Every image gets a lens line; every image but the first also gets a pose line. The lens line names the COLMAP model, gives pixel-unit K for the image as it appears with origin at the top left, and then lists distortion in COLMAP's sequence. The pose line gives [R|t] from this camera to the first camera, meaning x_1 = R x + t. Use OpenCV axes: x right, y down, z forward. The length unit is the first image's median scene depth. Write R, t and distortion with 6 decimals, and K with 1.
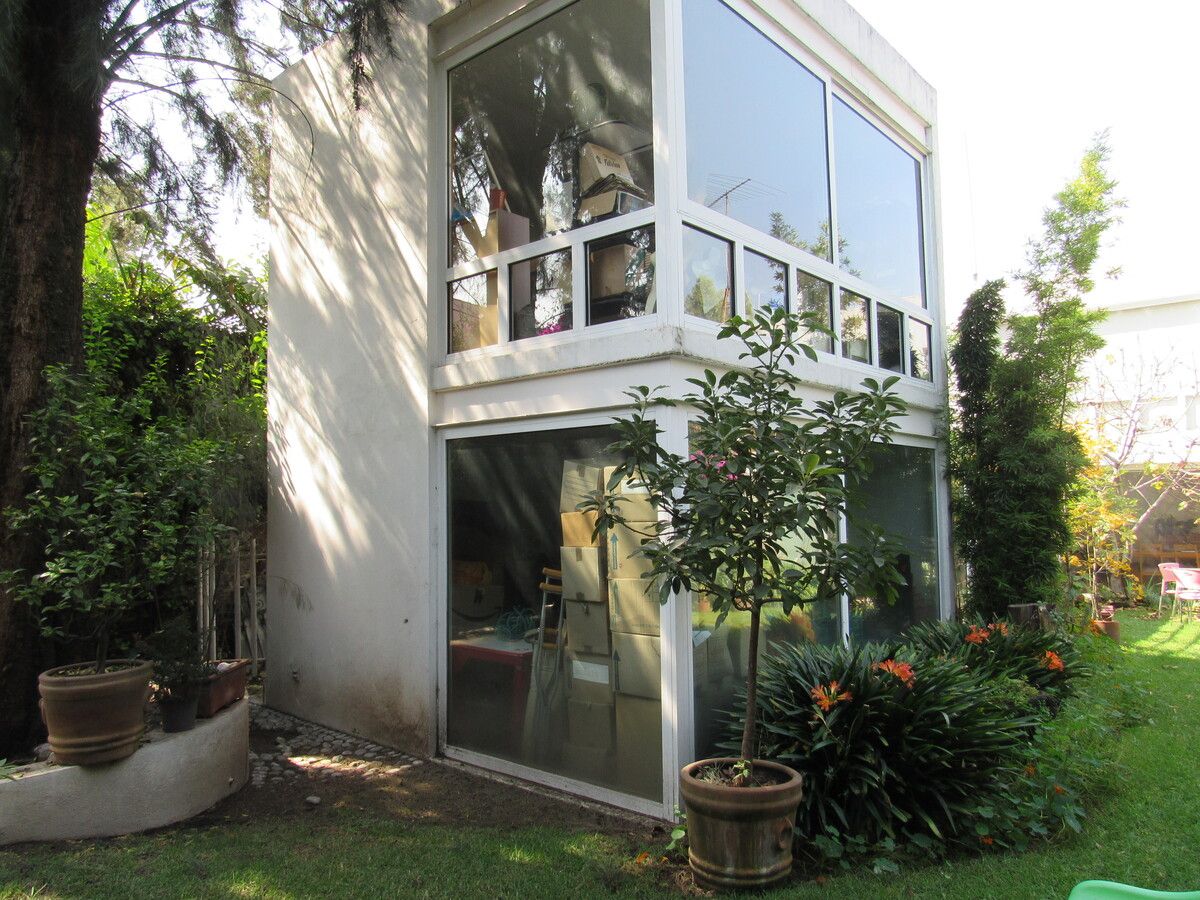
lens RADIAL K [[847.4, 0, 600.0], [0, 847.4, 450.0], [0, 0, 1]] dist [-0.011857, -0.001730]
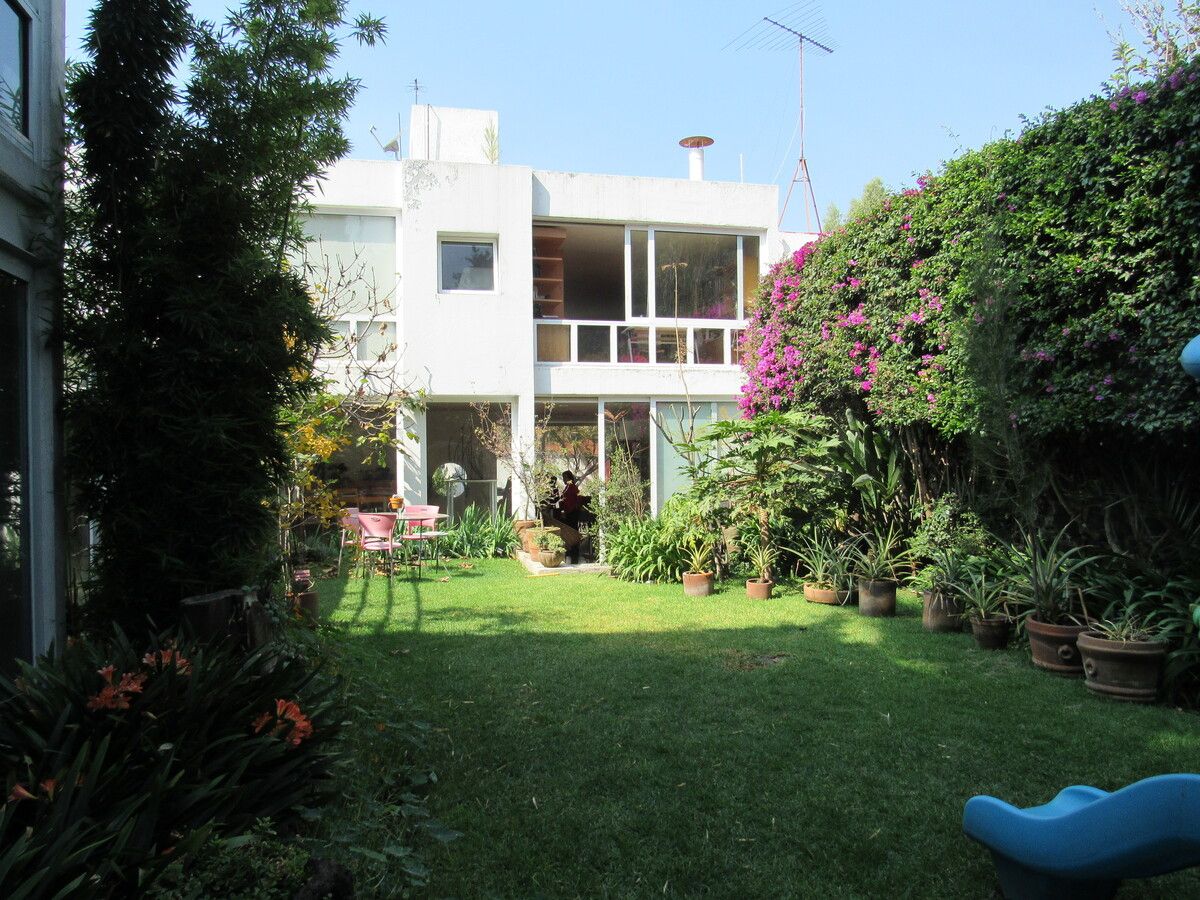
lens RADIAL K [[847.4, 0, 600.0], [0, 847.4, 450.0], [0, 0, 1]] dist [-0.011857, -0.001730]
pose [[0.578494, 0.004362, 0.815675, 0.205421], [-0.044270, 0.998680, 0.026057, 0.066734], [-0.814484, -0.051184, 0.577923, 0.480357]]
